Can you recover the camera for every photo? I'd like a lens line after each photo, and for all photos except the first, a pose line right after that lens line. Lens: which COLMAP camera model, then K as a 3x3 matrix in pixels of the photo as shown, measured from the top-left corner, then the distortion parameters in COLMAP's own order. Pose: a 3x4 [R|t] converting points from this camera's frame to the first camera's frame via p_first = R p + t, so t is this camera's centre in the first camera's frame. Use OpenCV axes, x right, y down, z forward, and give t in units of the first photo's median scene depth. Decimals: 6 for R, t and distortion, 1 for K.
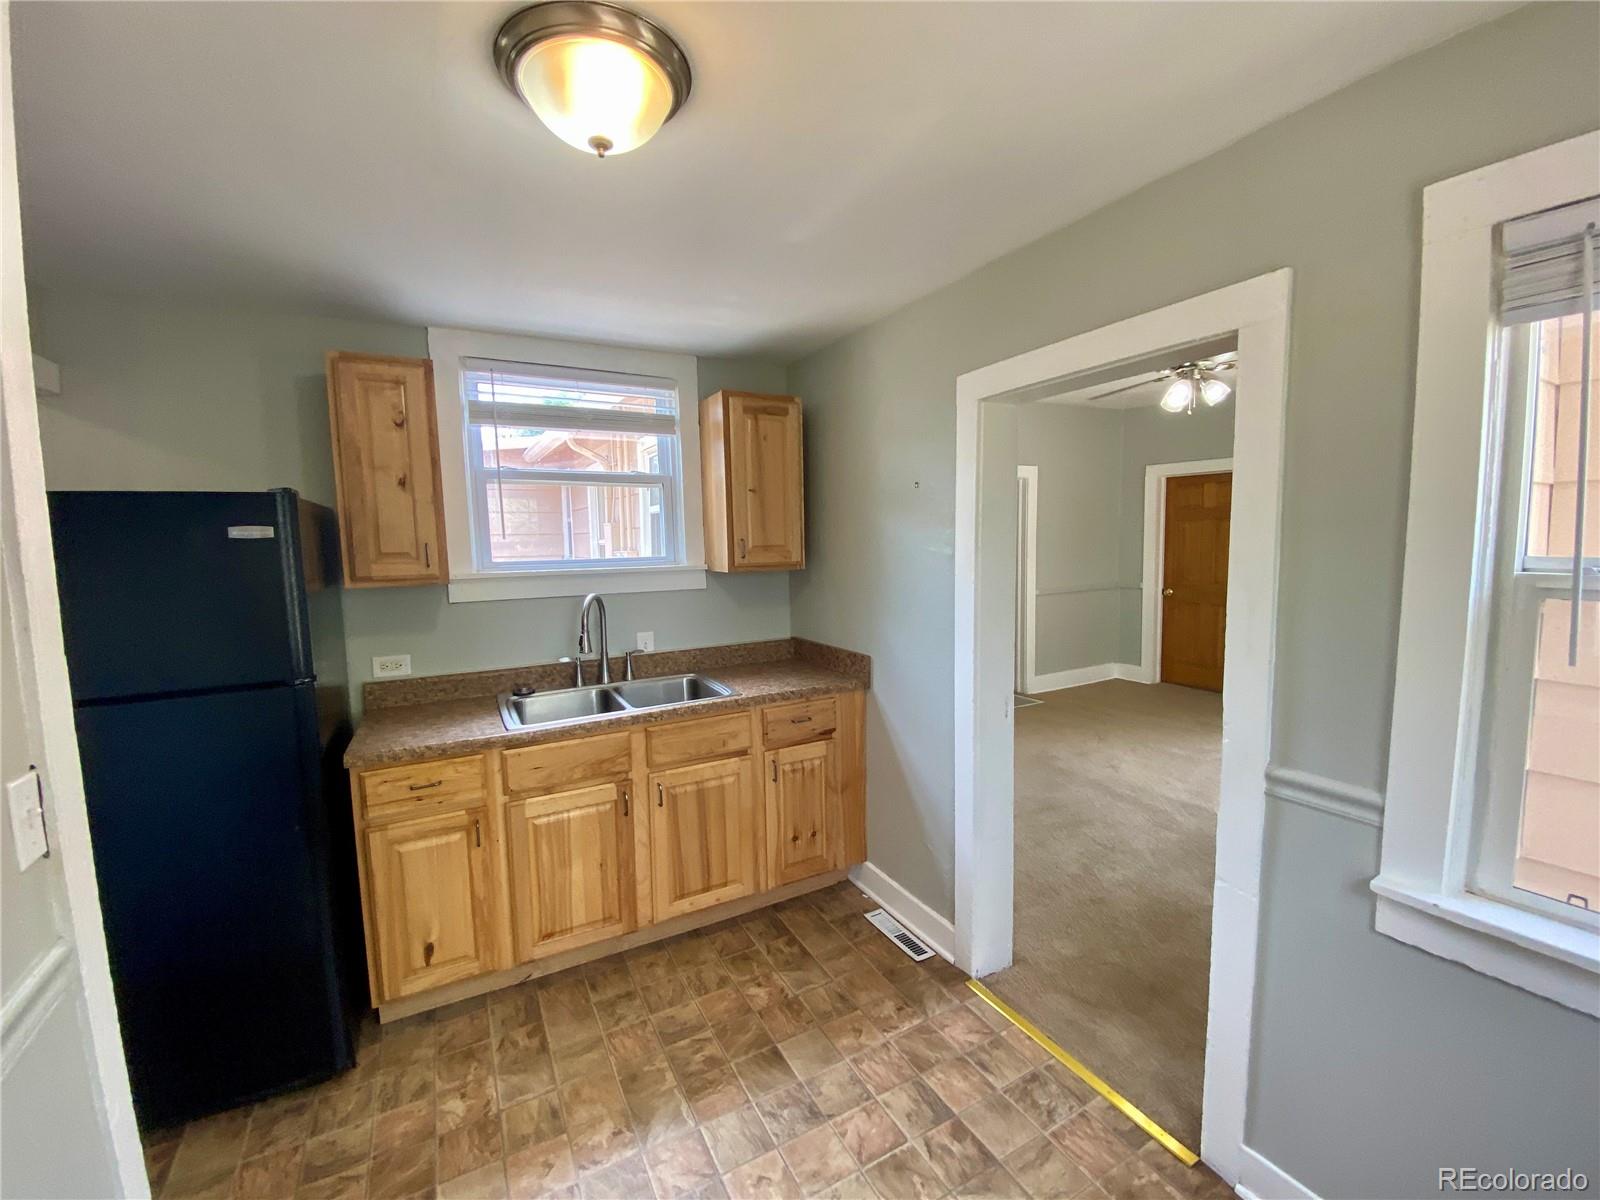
lens RADIAL K [[640.5, 0, 800.0], [0, 640.5, 600.0], [0, 0, 1]] dist [-0.000381, -0.000125]
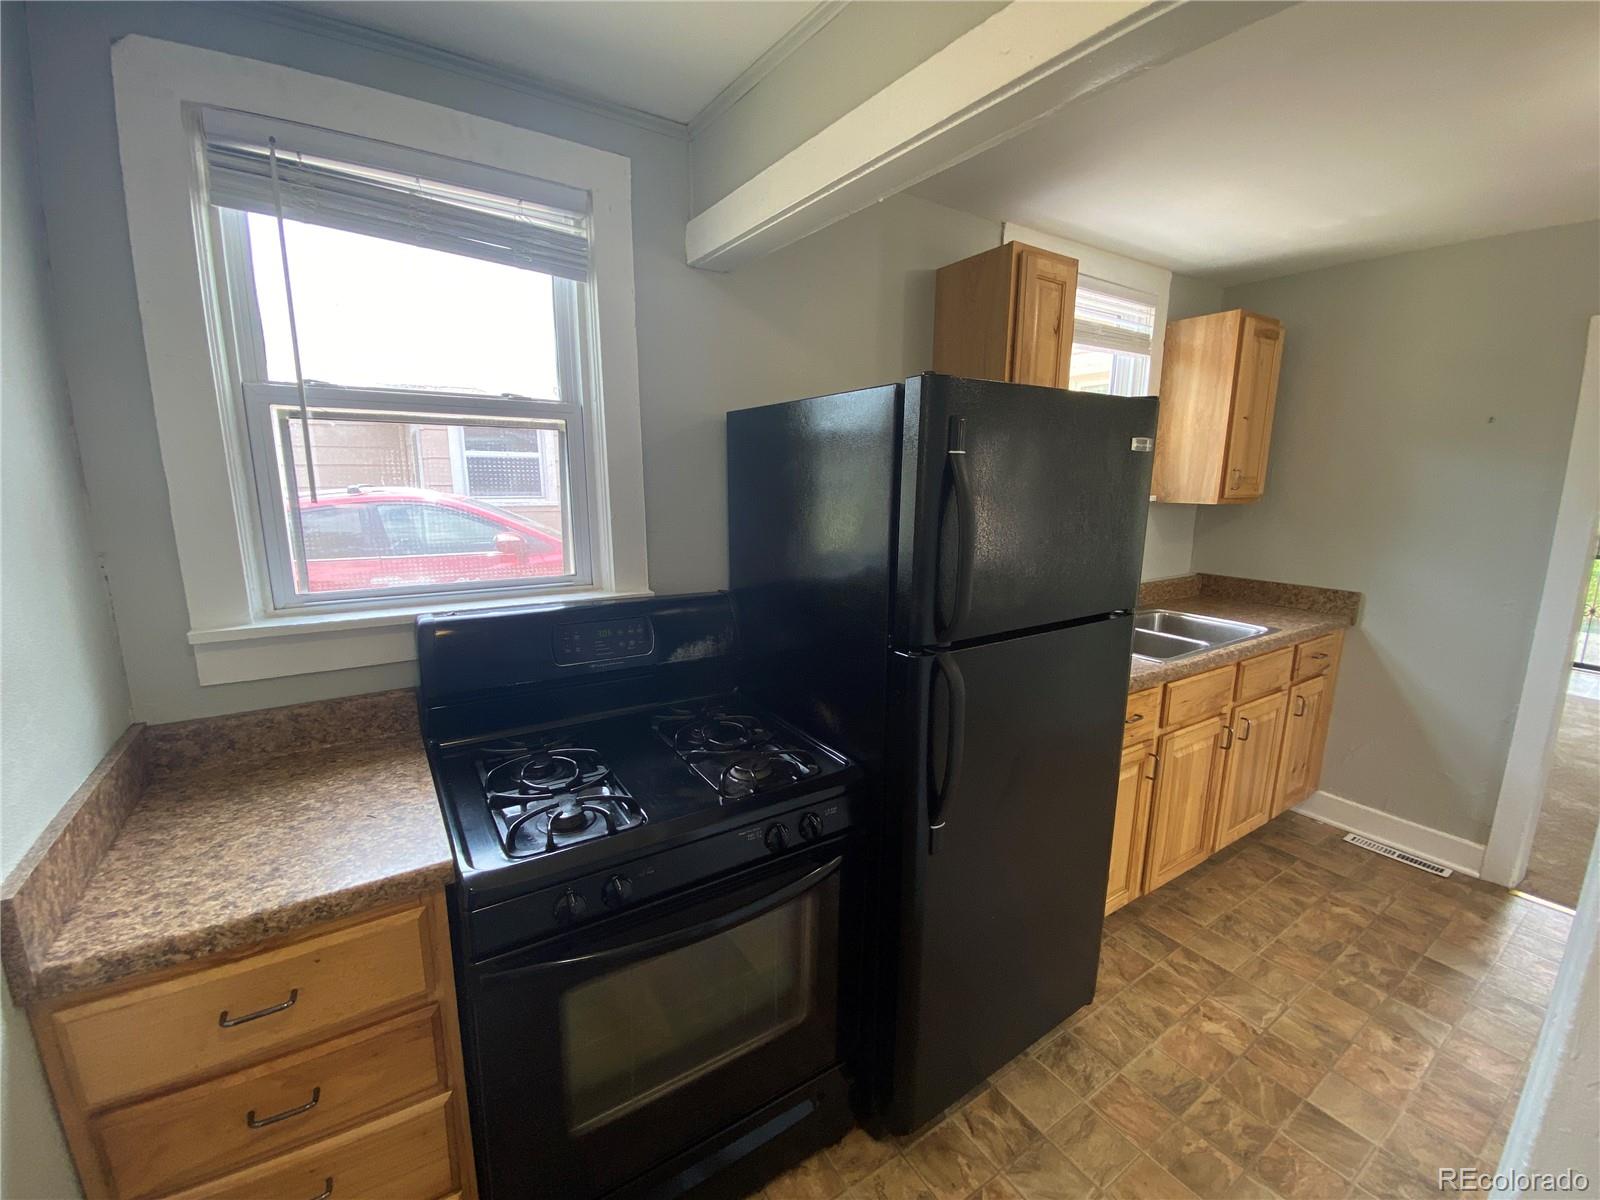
lens RADIAL K [[658.7, 0, 800.0], [0, 658.7, 600.0], [0, 0, 1]] dist [-0.013541, -0.000165]
pose [[0.996317, 0.013968, 0.084600, -0.975212], [-0.022404, 0.994775, 0.099607, 0.018772], [-0.082767, -0.101135, 0.991424, 0.067463]]
